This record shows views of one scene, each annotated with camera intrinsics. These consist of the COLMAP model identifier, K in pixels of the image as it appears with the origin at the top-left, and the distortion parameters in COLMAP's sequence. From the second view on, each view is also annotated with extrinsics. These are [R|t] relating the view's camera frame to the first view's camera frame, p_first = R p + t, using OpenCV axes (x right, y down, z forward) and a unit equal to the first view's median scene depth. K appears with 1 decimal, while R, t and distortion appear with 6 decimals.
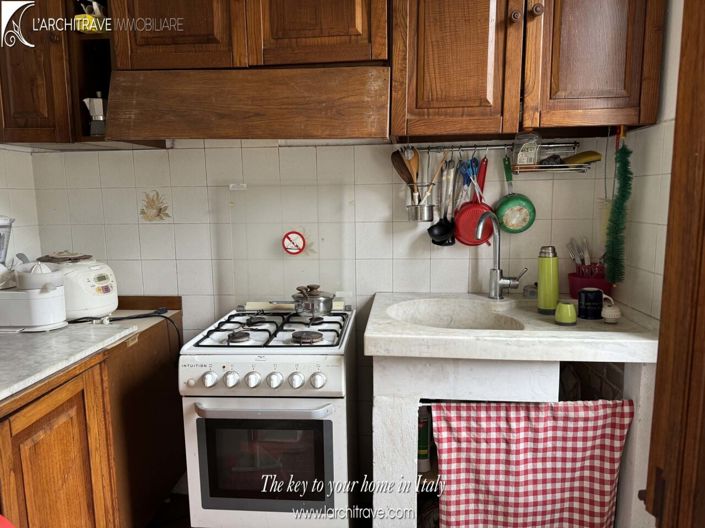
lens RADIAL K [[497.8, 0, 353.8], [0, 497.8, 265.9], [0, 0, 1]] dist [0.002559, 0.000293]
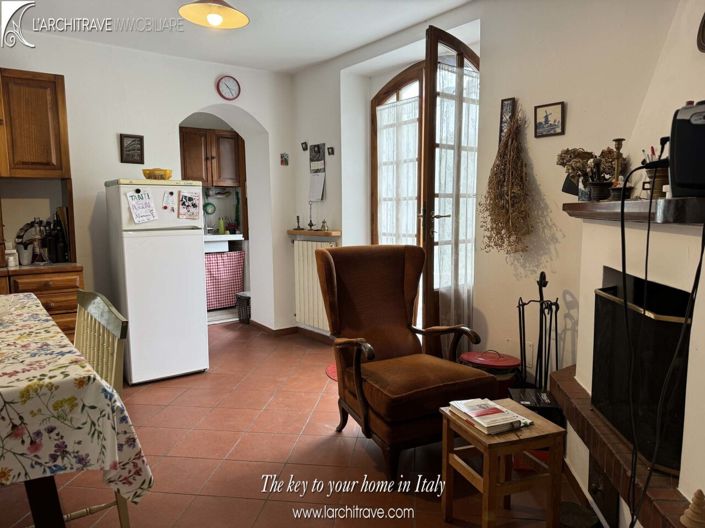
lens RADIAL K [[497.8, 0, 353.2], [0, 497.8, 263.5], [0, 0, 1]] dist [0.002559, 0.000293]
pose [[0.761481, -0.071336, 0.644250, -1.404472], [0.087020, 0.996179, 0.007449, 0.402195], [-0.642319, 0.050391, 0.764779, -2.706915]]
